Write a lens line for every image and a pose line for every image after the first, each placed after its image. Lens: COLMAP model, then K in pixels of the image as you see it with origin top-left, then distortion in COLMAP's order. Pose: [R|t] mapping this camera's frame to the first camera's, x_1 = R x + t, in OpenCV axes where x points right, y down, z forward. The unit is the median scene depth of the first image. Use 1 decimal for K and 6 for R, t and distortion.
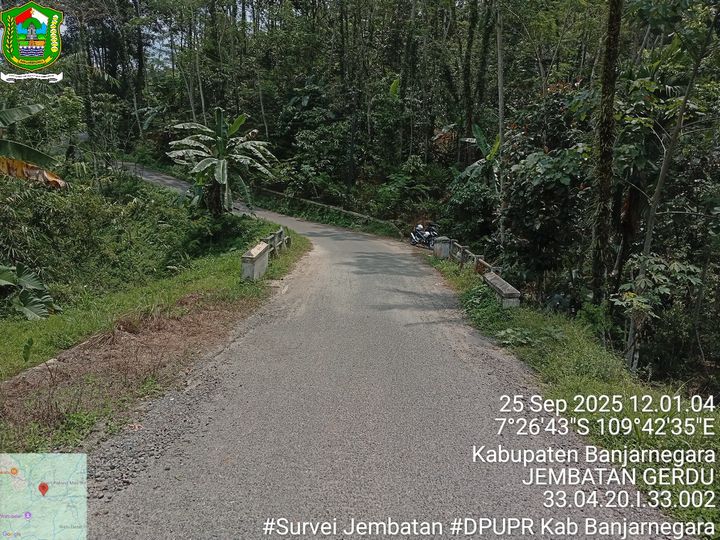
lens RADIAL K [[549.7, 0, 360.2], [0, 549.7, 281.7], [0, 0, 1]] dist [0.096599, -0.204262]
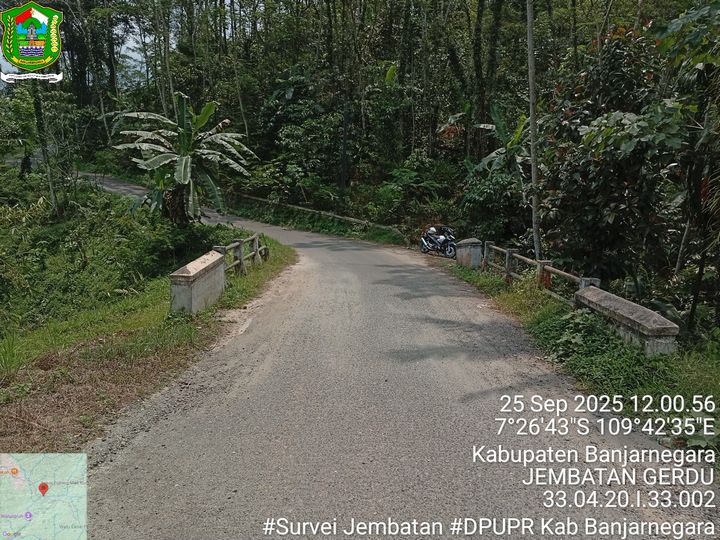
lens RADIAL K [[549.7, 0, 360.2], [0, 549.7, 281.7], [0, 0, 1]] dist [0.096599, -0.204262]
pose [[0.999394, -0.034322, 0.005724, -0.004138], [0.034451, 0.999115, -0.024125, -0.007376], [-0.004891, 0.024307, 0.999693, 0.175297]]
